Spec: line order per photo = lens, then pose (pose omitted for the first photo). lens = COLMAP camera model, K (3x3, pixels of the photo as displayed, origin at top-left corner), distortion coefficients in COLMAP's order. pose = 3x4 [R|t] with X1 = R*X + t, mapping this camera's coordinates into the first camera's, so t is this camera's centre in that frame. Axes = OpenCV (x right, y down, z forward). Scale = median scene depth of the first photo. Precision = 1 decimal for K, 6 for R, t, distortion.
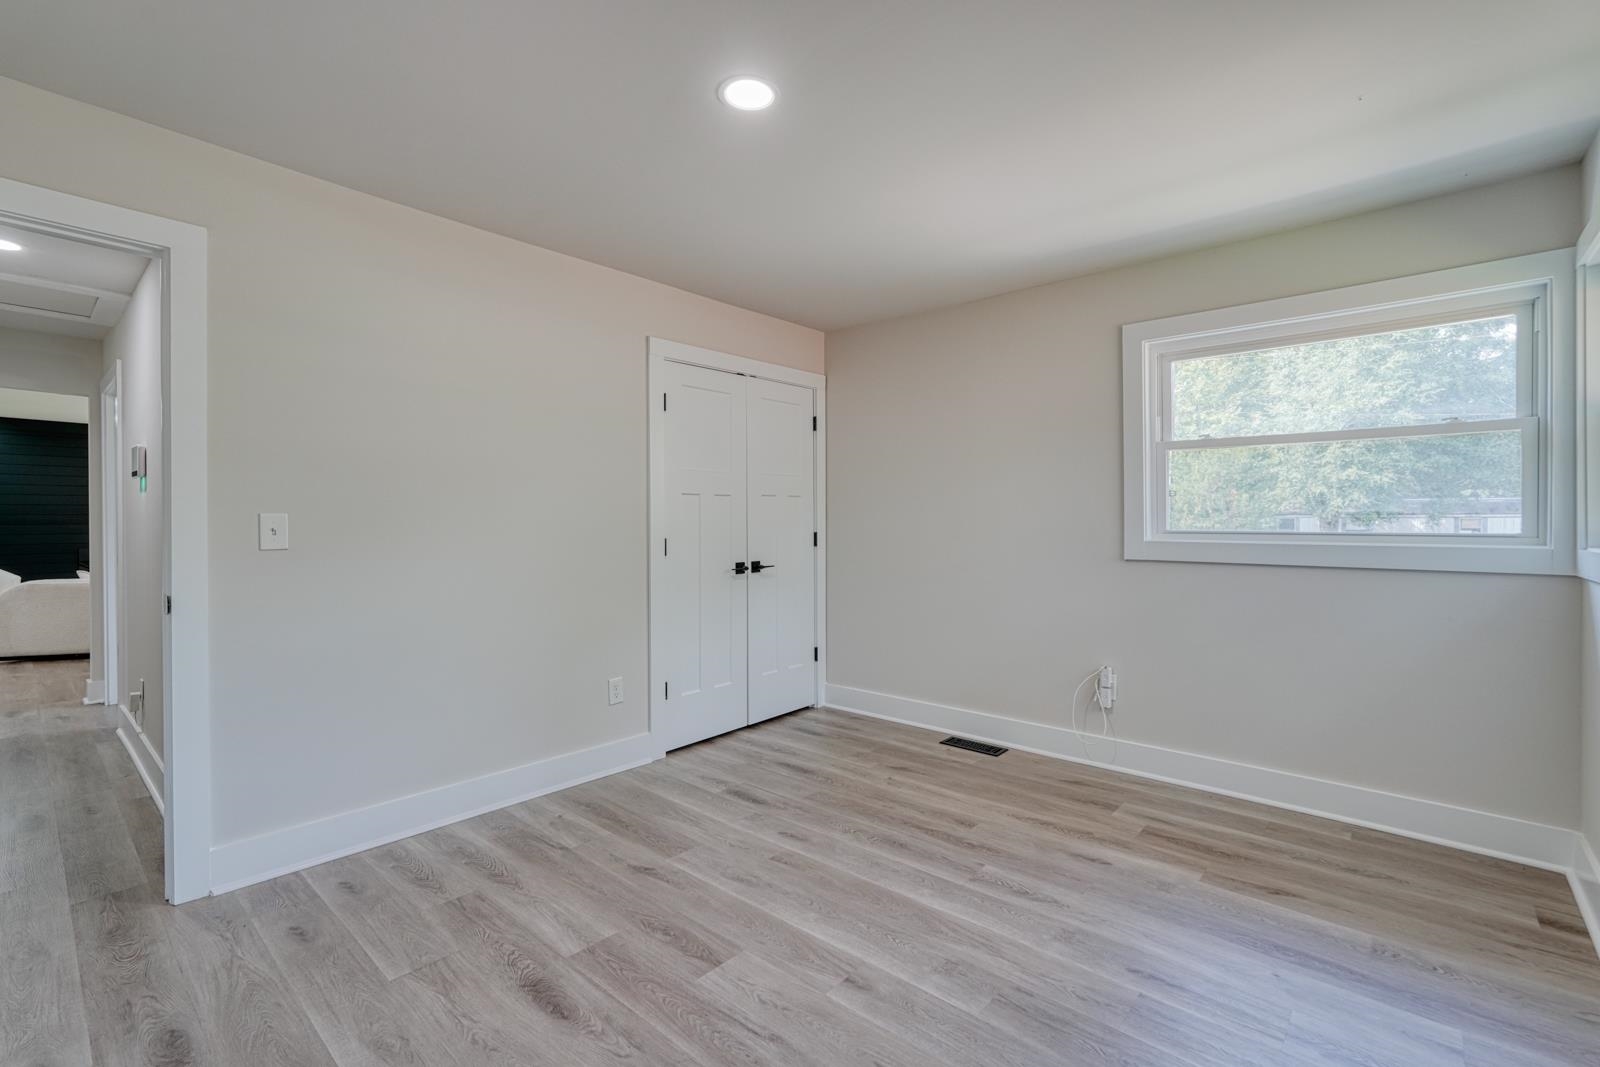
lens RADIAL K [[705.9, 0, 788.0], [0, 705.9, 524.1], [0, 0, 1]] dist [-0.014013, 0.006587]
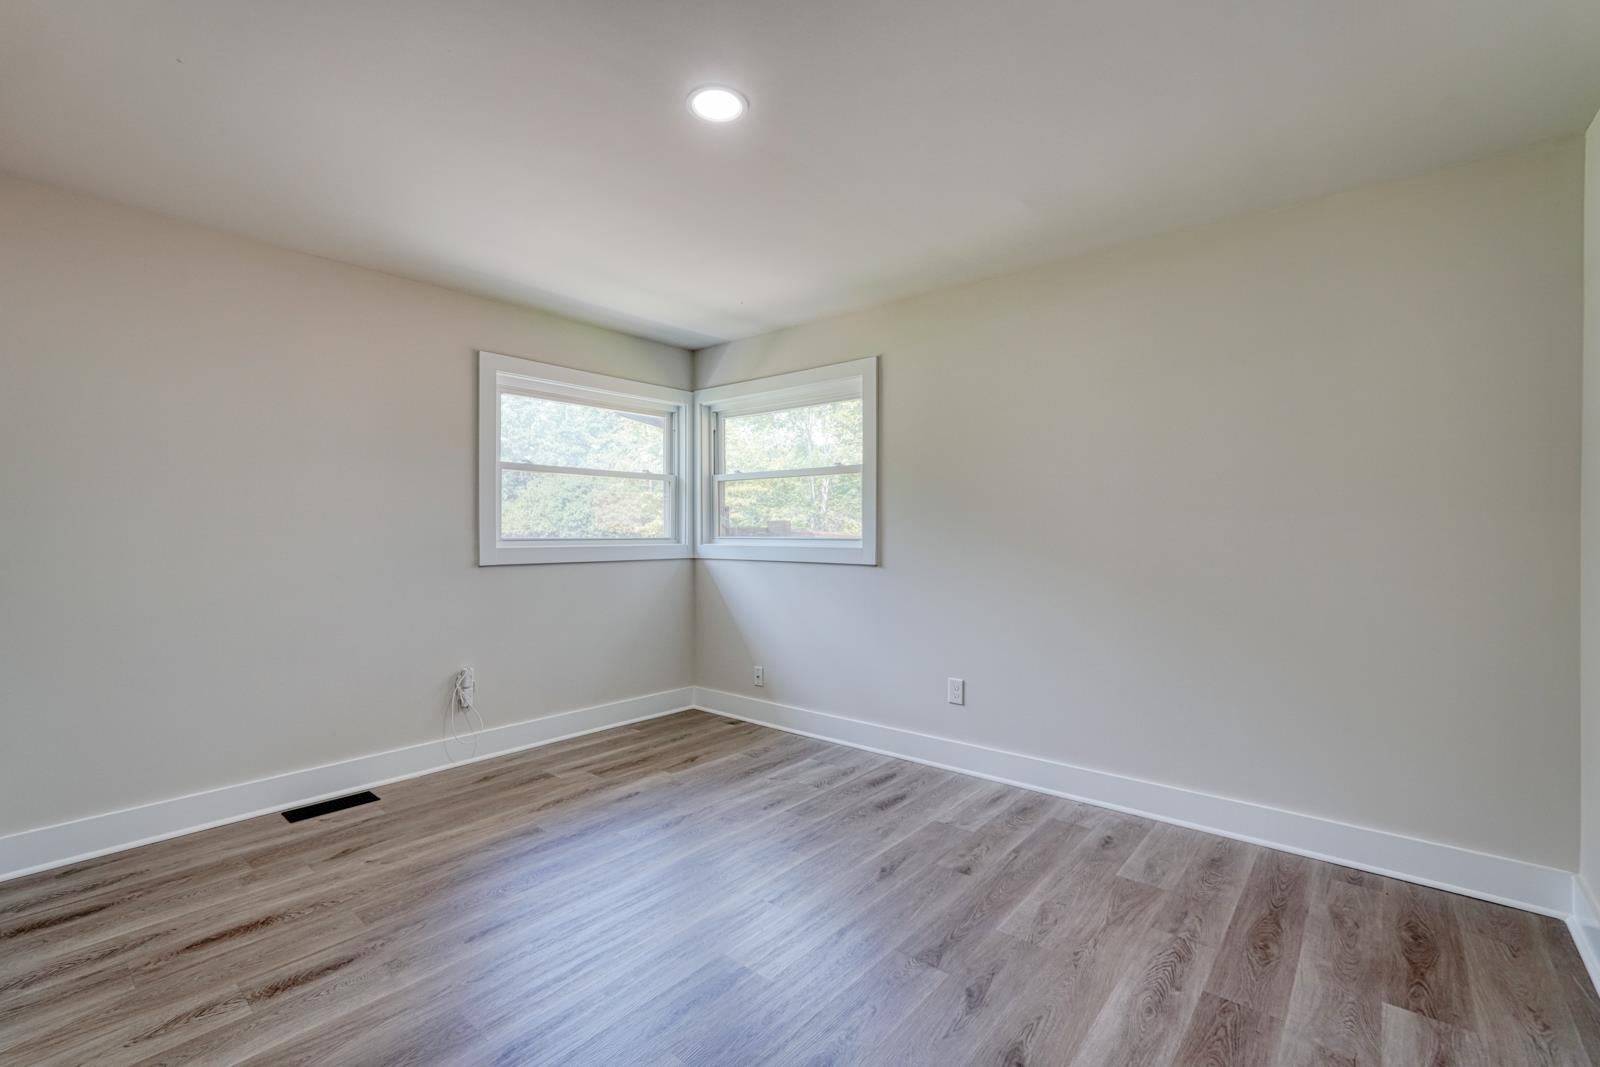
lens RADIAL K [[705.9, 0, 797.2], [0, 705.9, 525.1], [0, 0, 1]] dist [-0.014013, 0.006587]
pose [[-0.024652, 0.005666, 0.999680, -0.750961], [0.003548, 0.999978, -0.005580, -0.005670], [-0.999690, 0.003410, -0.024672, 0.636409]]
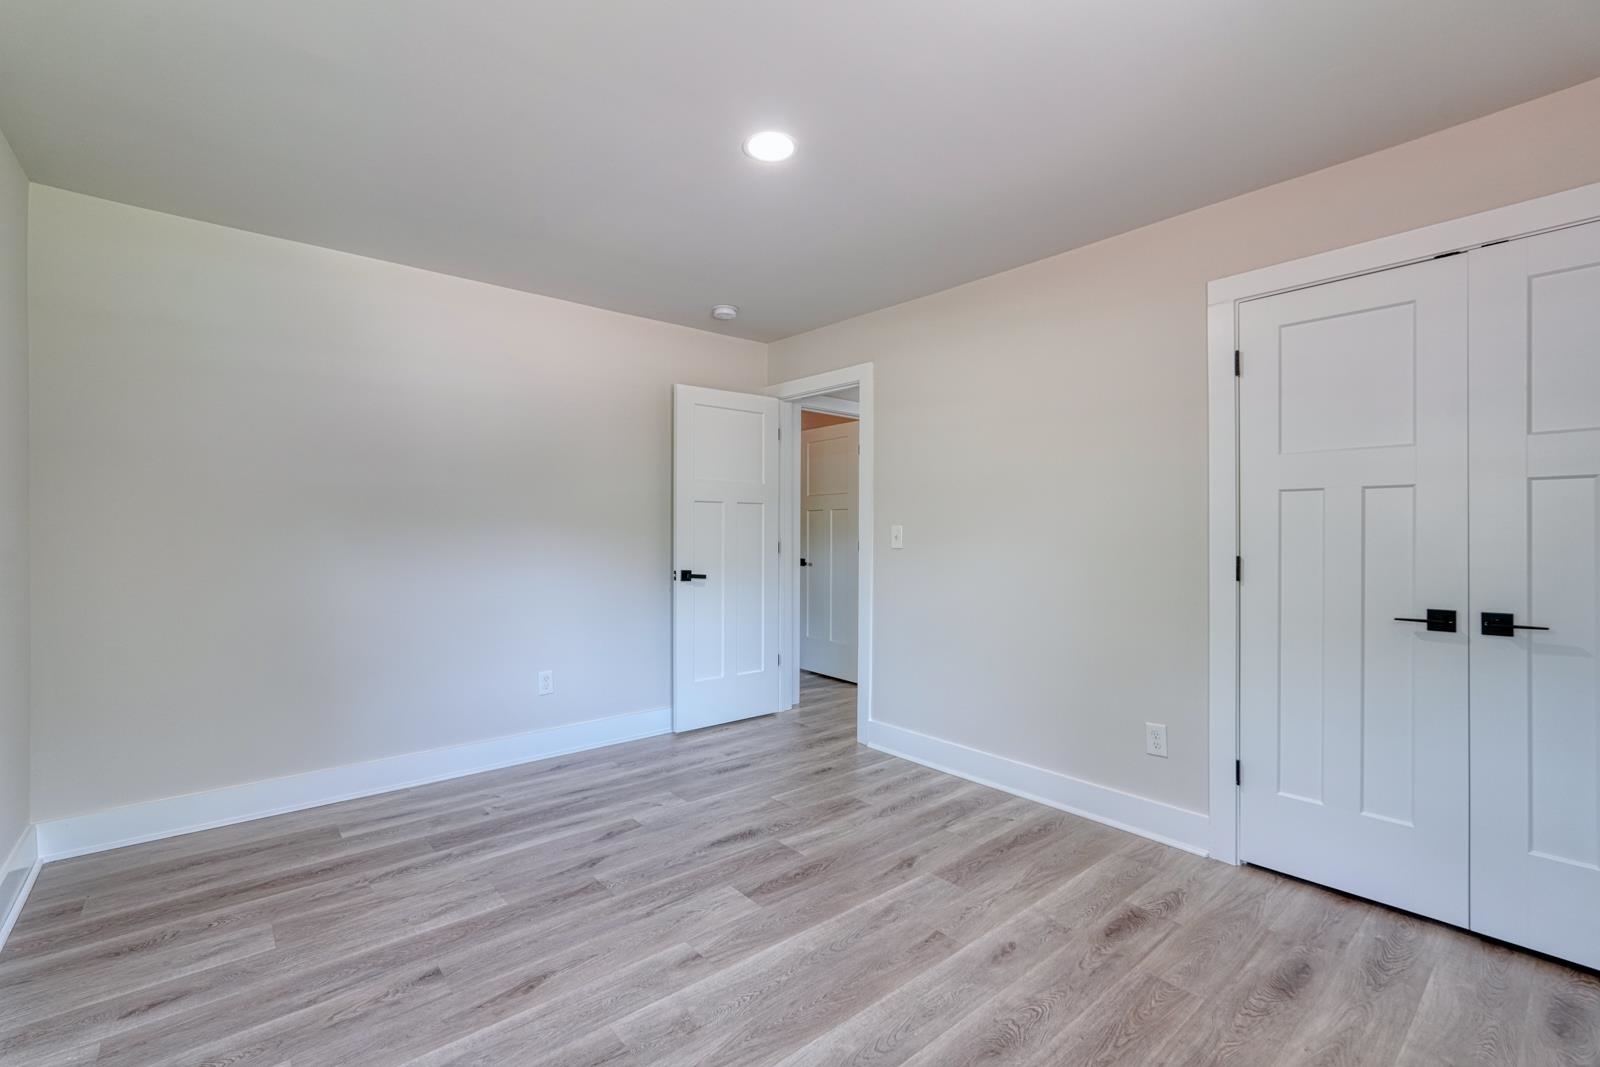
lens RADIAL K [[705.9, 0, 810.3], [0, 705.9, 537.8], [0, 0, 1]] dist [-0.014013, 0.006587]
pose [[-0.119833, 0.009633, -0.992747, 0.731490], [-0.007832, 0.999913, 0.010648, -0.003371], [0.992763, 0.009052, -0.119747, 0.838849]]
